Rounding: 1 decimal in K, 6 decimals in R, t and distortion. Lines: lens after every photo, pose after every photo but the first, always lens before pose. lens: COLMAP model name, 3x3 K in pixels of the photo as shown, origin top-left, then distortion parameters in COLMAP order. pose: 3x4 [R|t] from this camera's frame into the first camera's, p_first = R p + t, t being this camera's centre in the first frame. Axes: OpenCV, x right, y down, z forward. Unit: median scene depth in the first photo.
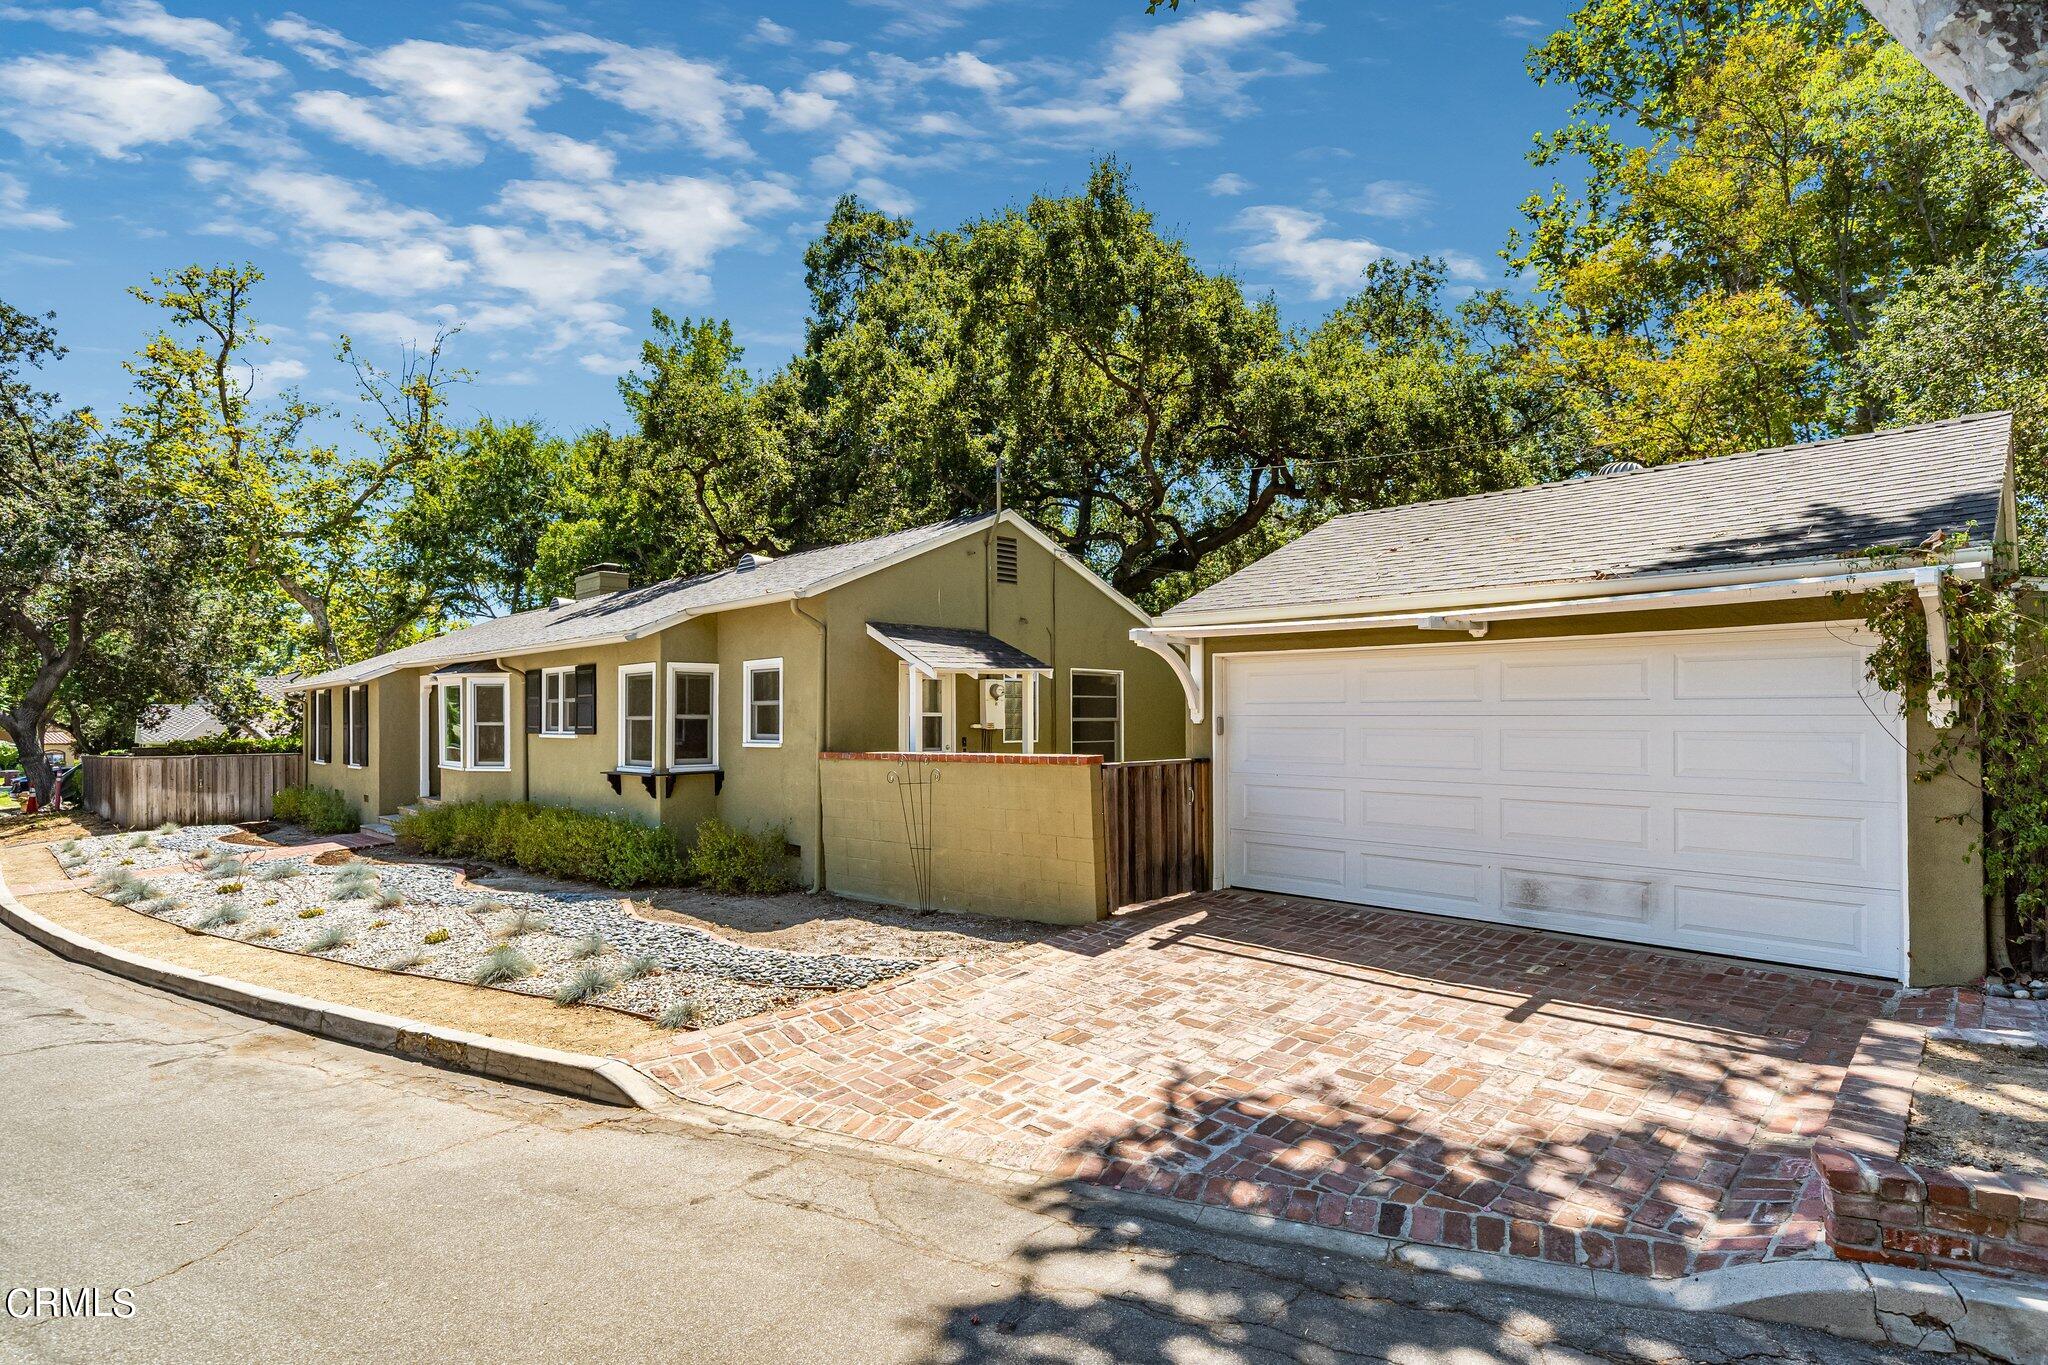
lens RADIAL K [[1026.6, 0, 1031.5], [0, 1026.6, 701.1], [0, 0, 1]] dist [0.006423, 0.001577]
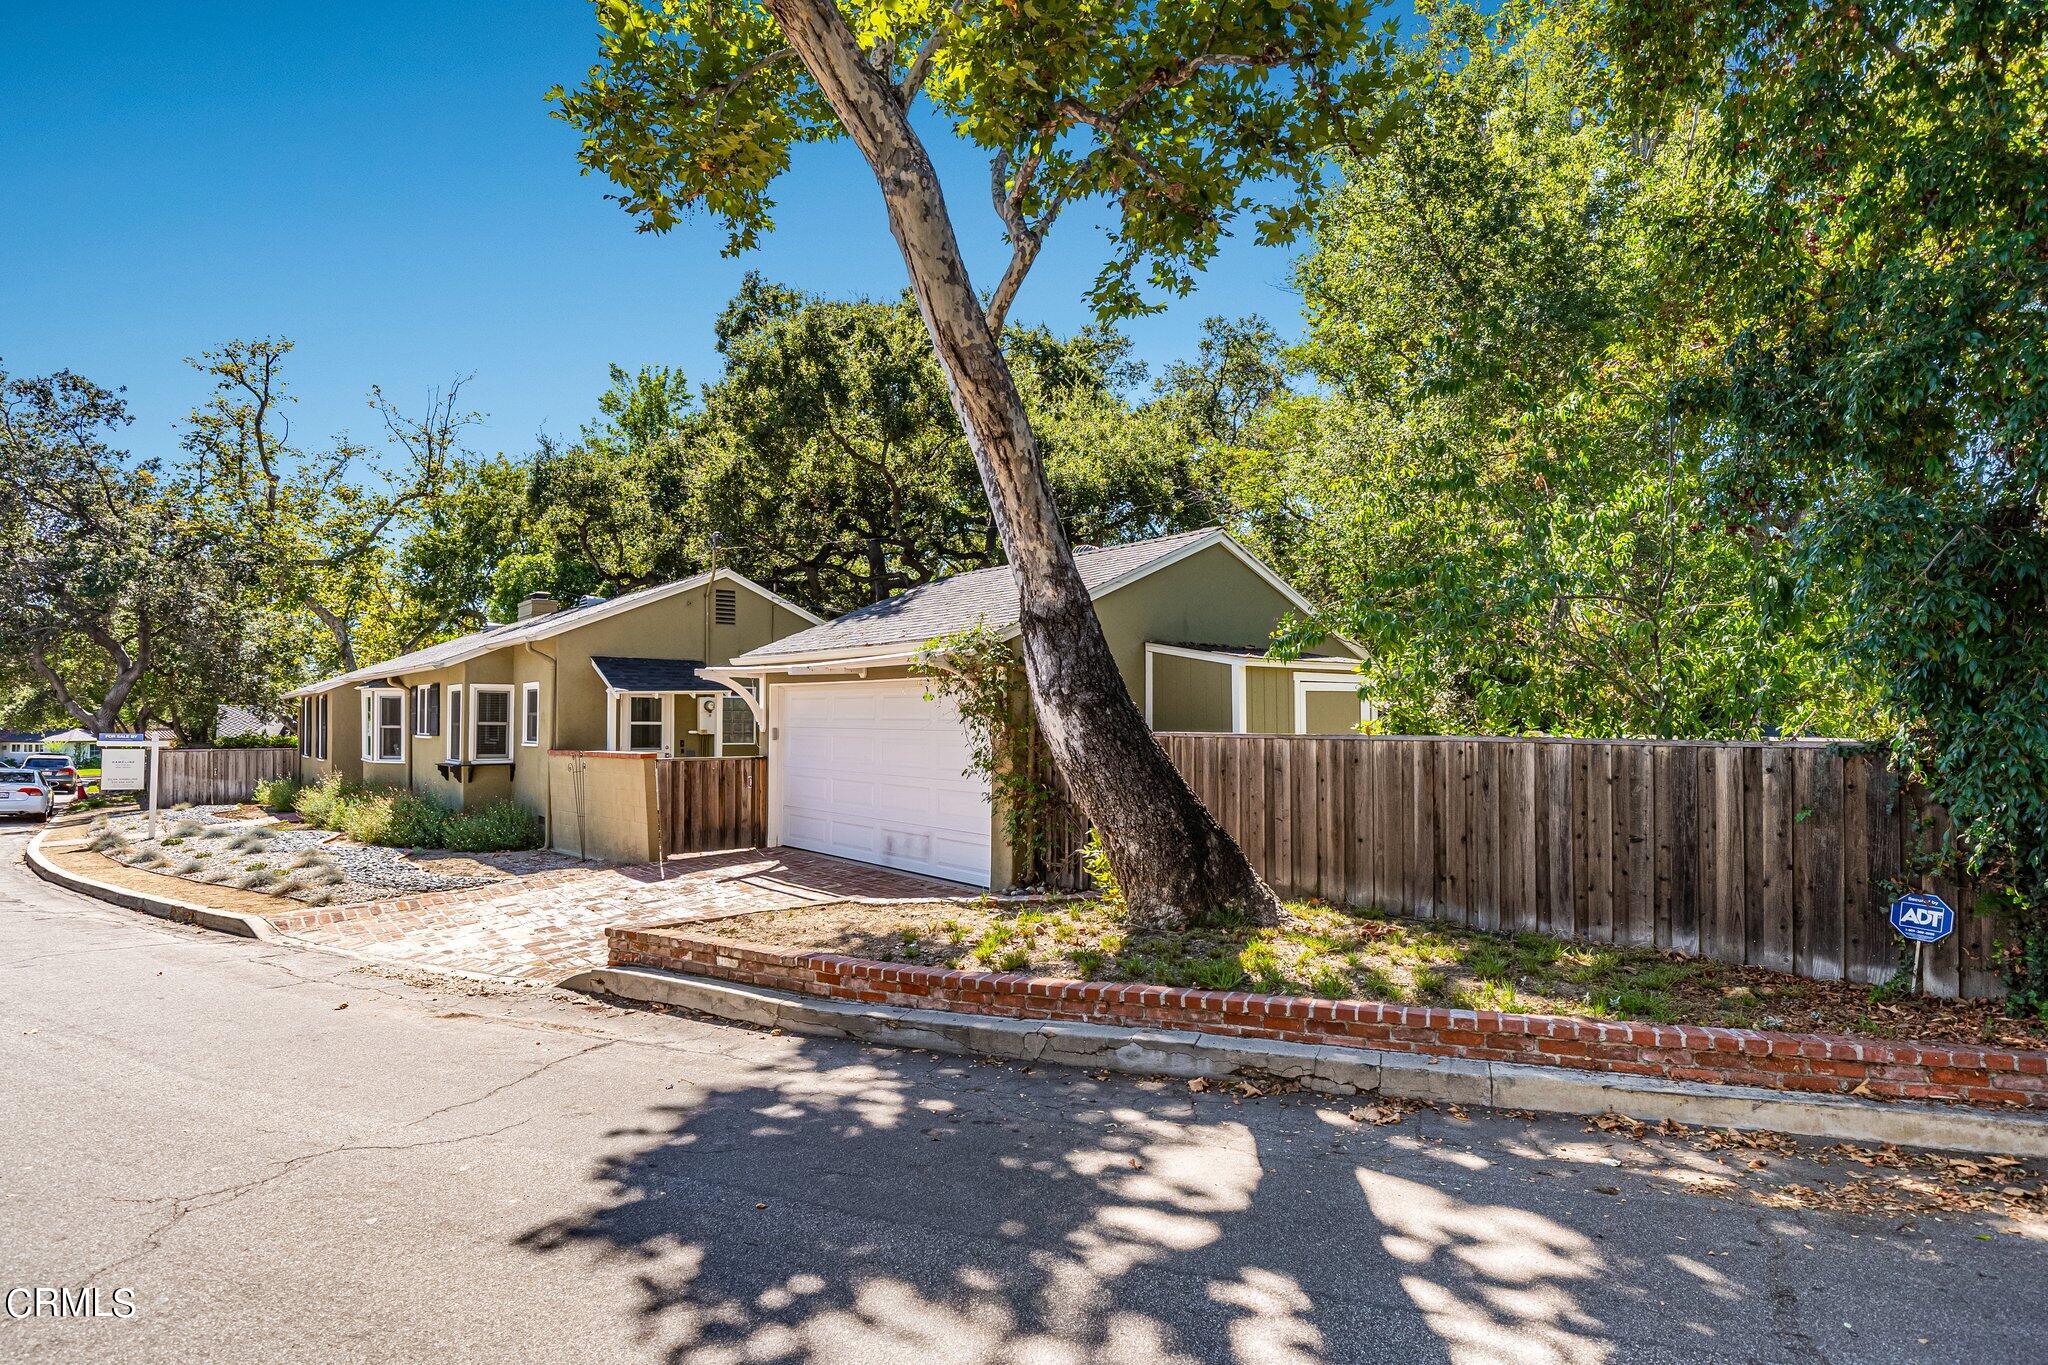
lens RADIAL K [[1053.5, 0, 1023.5], [0, 1053.5, 704.0], [0, 0, 1]] dist [0.005516, 0.001705]
pose [[0.996054, 0.005256, -0.088592, 0.565334], [-0.005146, 0.999986, 0.001477, -0.018634], [0.088599, -0.001016, 0.996067, -0.379171]]
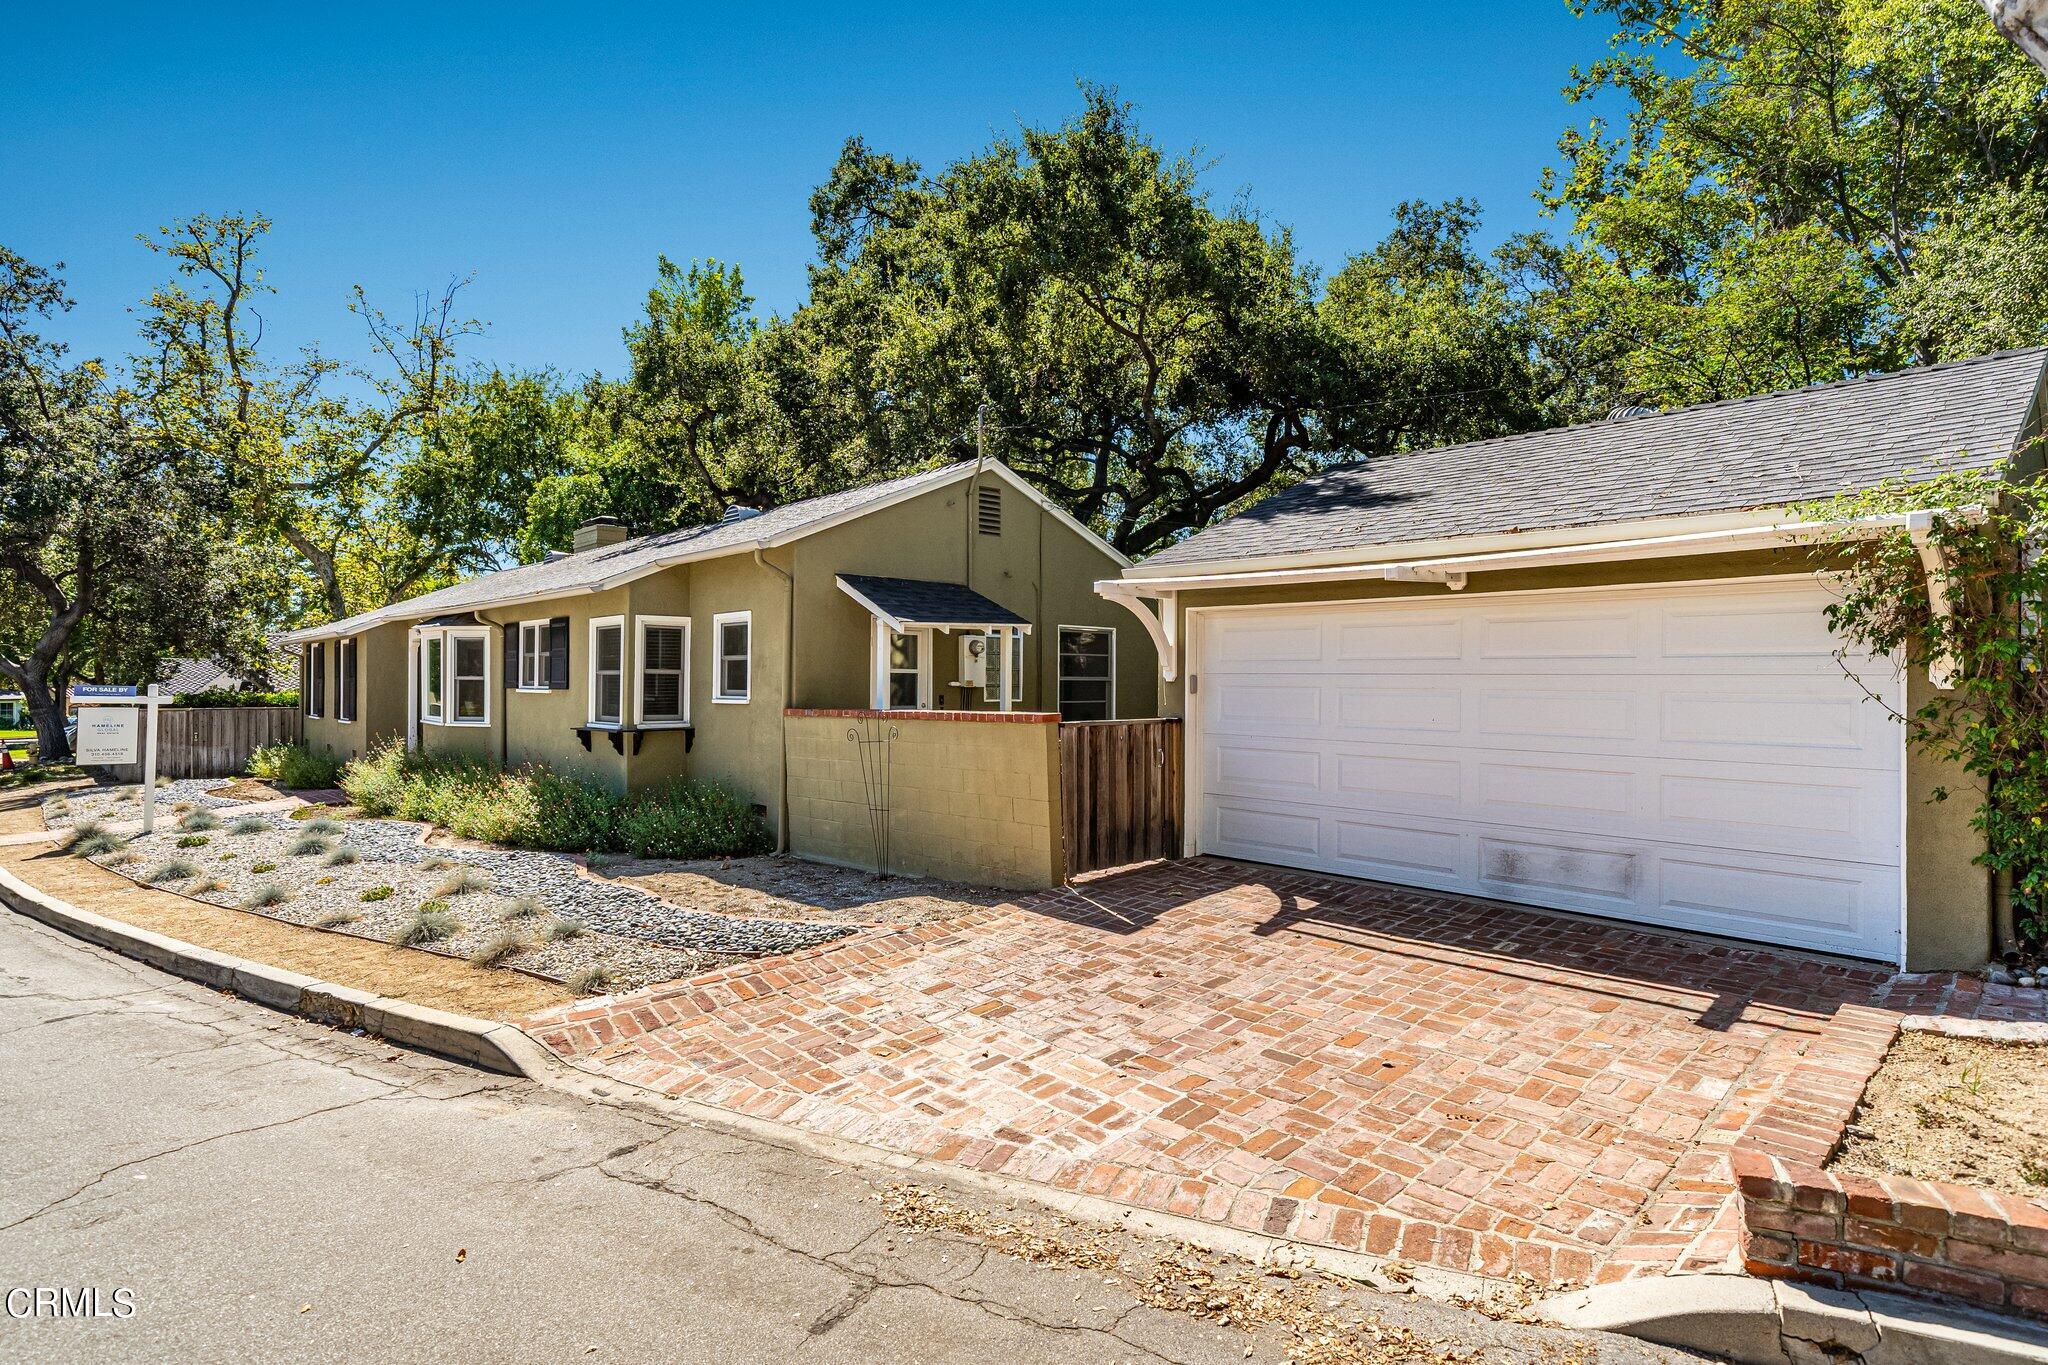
lens RADIAL K [[1053.5, 0, 1030.8], [0, 1053.5, 669.7], [0, 0, 1]] dist [0.005516, 0.001705]
pose [[0.999458, 0.008337, -0.031847, 0.055122], [-0.008141, 0.999947, 0.006278, 0.005000], [0.031898, -0.006015, 0.999473, 0.020786]]
